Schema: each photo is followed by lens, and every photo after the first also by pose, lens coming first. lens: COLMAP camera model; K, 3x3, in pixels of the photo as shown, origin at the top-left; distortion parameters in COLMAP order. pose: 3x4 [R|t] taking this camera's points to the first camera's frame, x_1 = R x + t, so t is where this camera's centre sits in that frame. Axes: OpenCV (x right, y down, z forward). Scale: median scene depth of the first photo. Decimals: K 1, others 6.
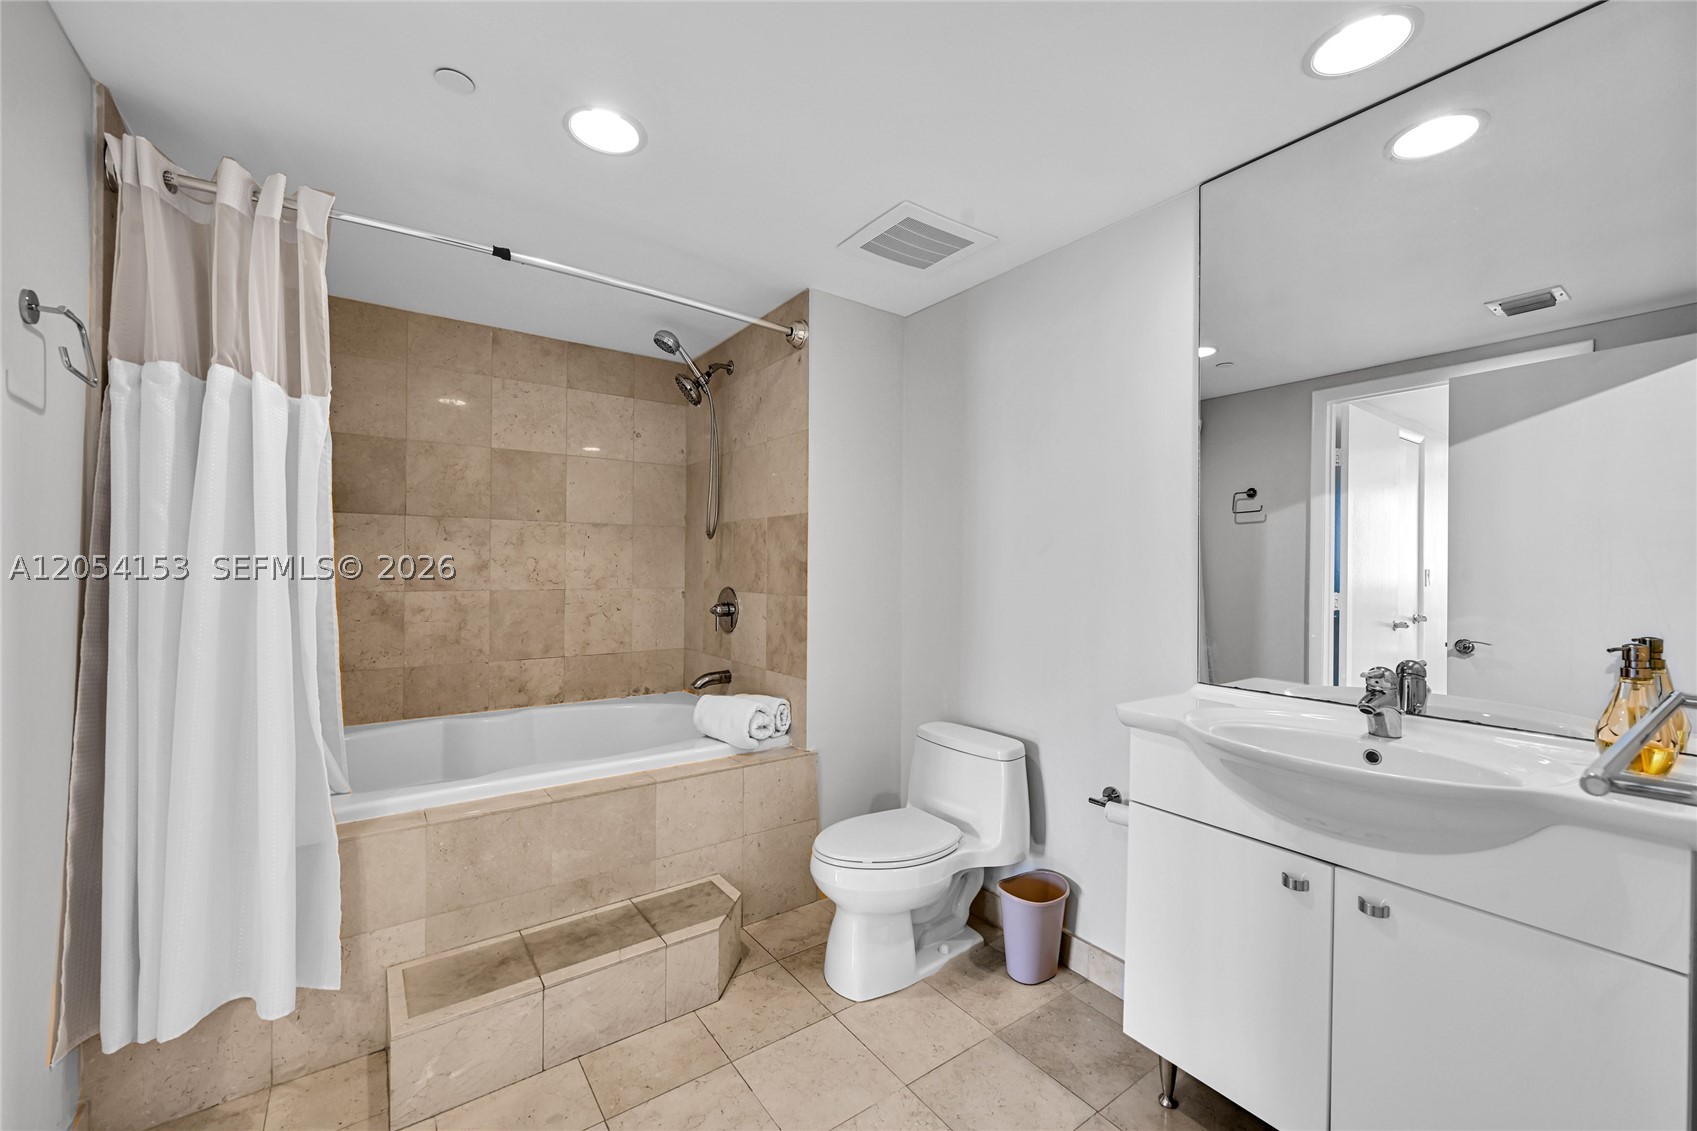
lens RADIAL K [[641.6, 0, 836.2], [0, 641.6, 553.6], [0, 0, 1]] dist [-0.001626, -0.000062]
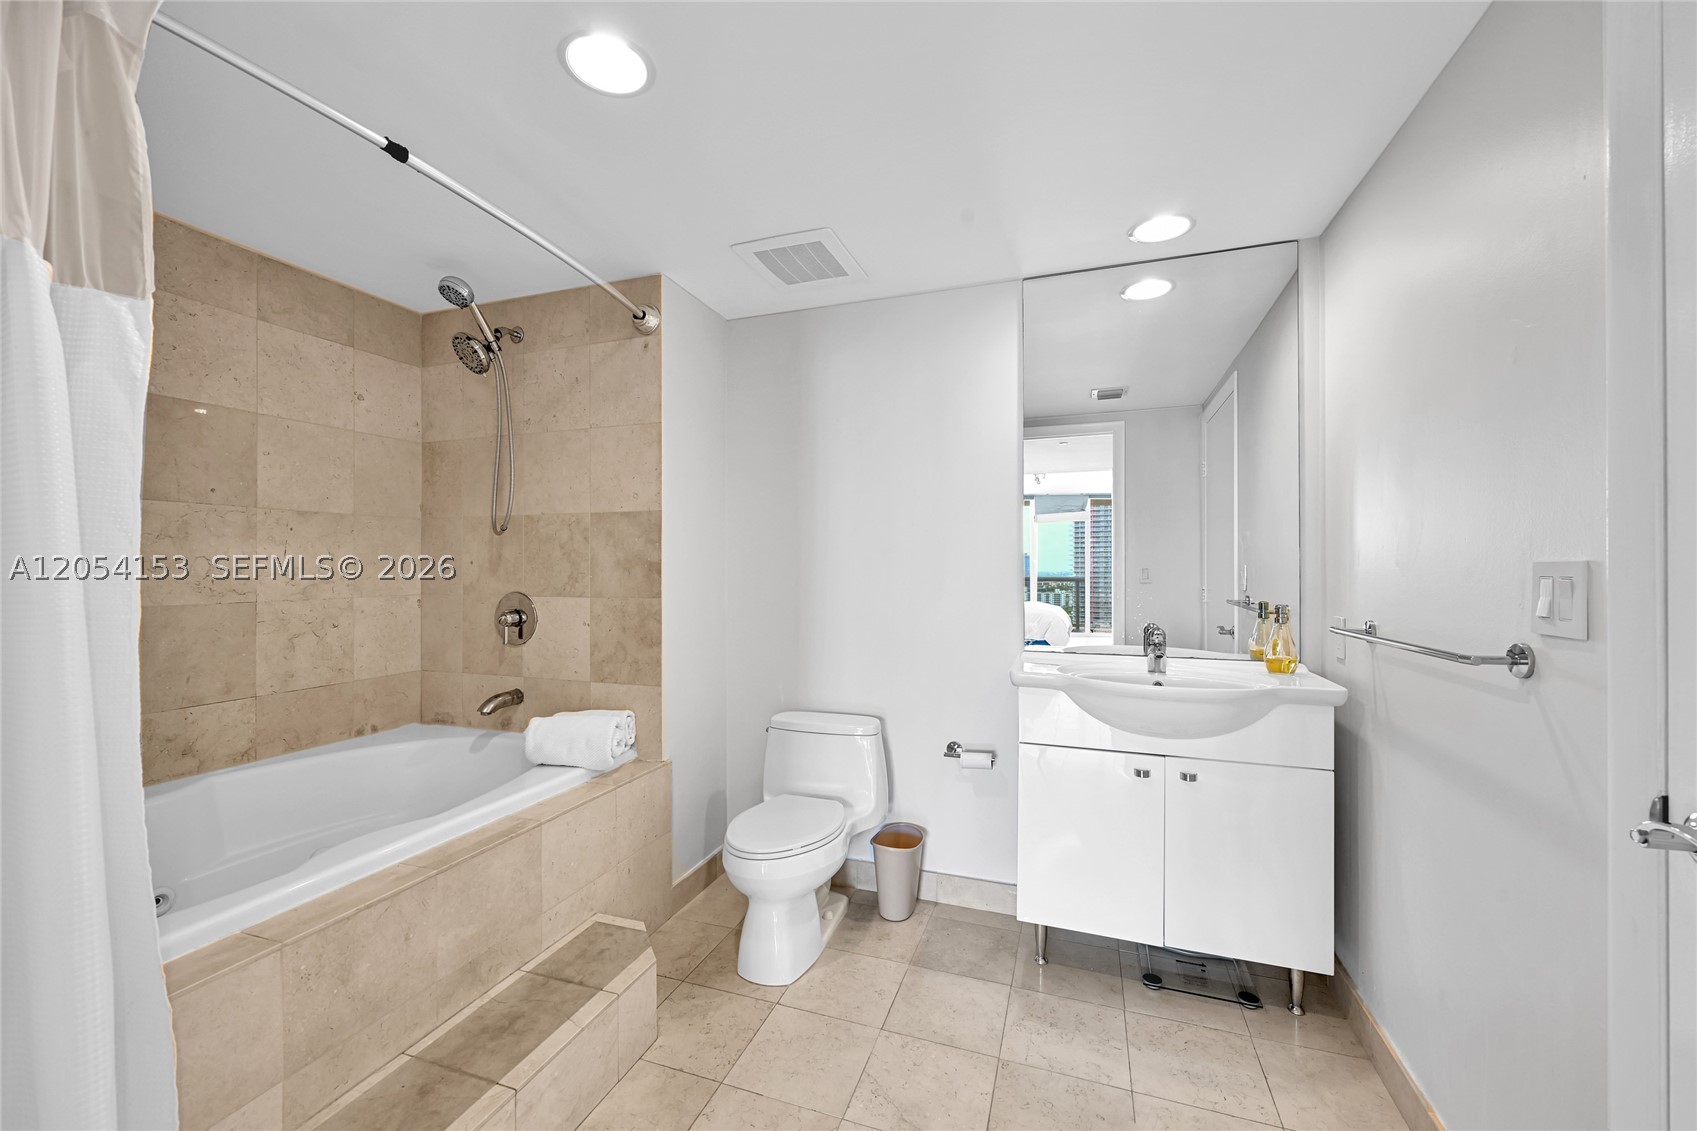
lens RADIAL K [[641.6, 0, 836.2], [0, 641.6, 553.6], [0, 0, 1]] dist [-0.001626, -0.000062]
pose [[0.835352, 0.002948, 0.549707, -0.347321], [-0.003633, 0.999993, 0.000157, -0.000493], [-0.549703, -0.002129, 0.835358, 0.065964]]
